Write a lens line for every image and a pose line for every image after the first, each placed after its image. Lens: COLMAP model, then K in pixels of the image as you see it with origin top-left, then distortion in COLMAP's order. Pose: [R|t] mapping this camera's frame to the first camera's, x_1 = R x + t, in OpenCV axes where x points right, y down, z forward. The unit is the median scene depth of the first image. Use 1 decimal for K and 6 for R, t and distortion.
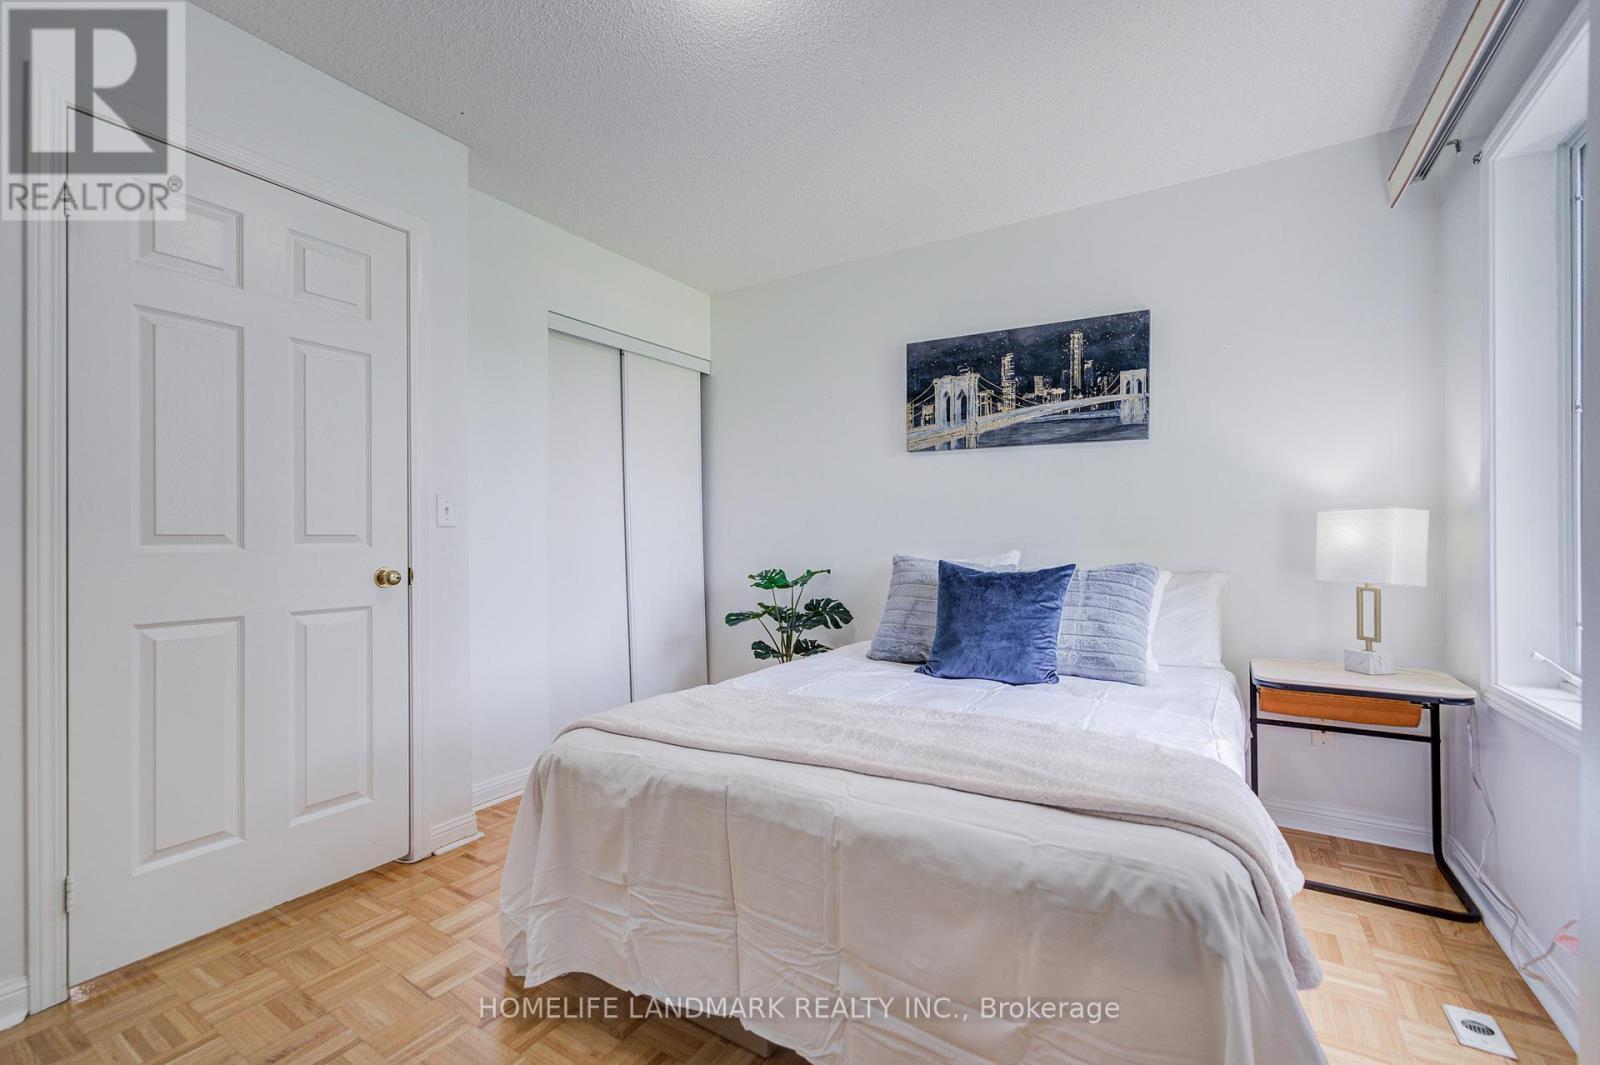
lens RADIAL K [[689.8, 0, 807.3], [0, 689.8, 542.2], [0, 0, 1]] dist [-0.003132, -0.000075]
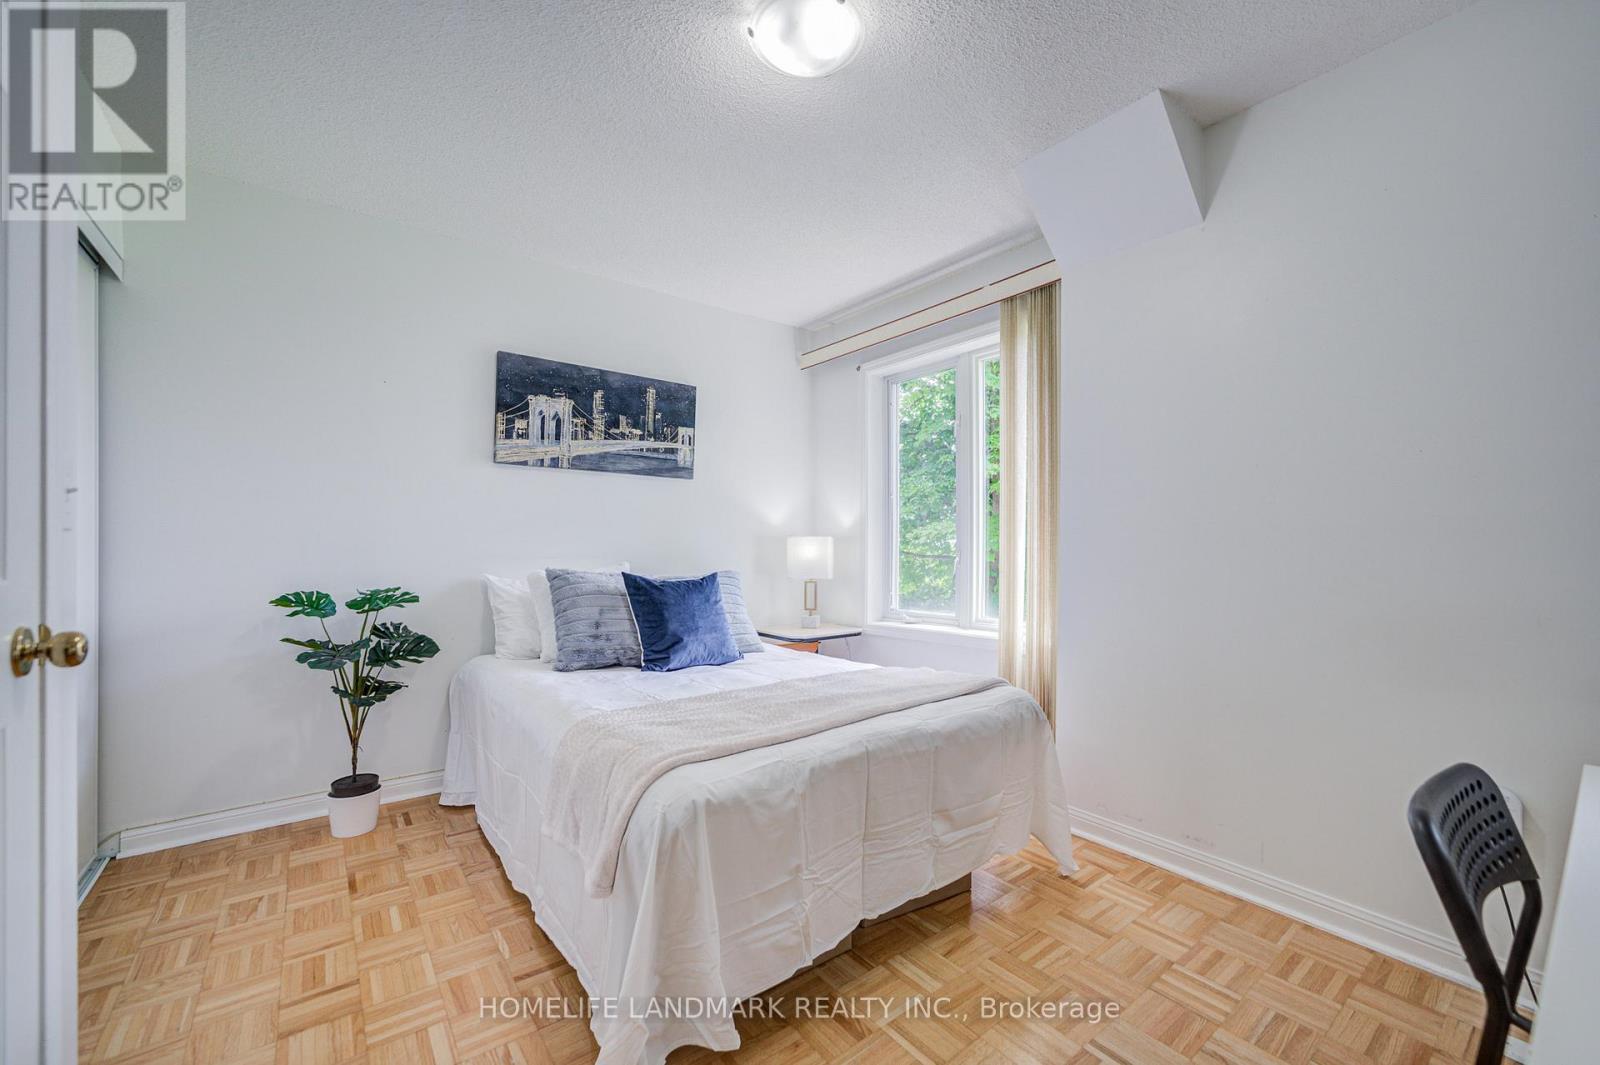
lens RADIAL K [[663.5, 0, 797.4], [0, 663.5, 547.8], [0, 0, 1]] dist [-0.002732, -0.000080]
pose [[0.357774, -0.003038, 0.933803, -0.622755], [0.006198, 0.999980, 0.000878, -0.012398], [-0.933788, 0.005474, 0.357786, 0.309321]]
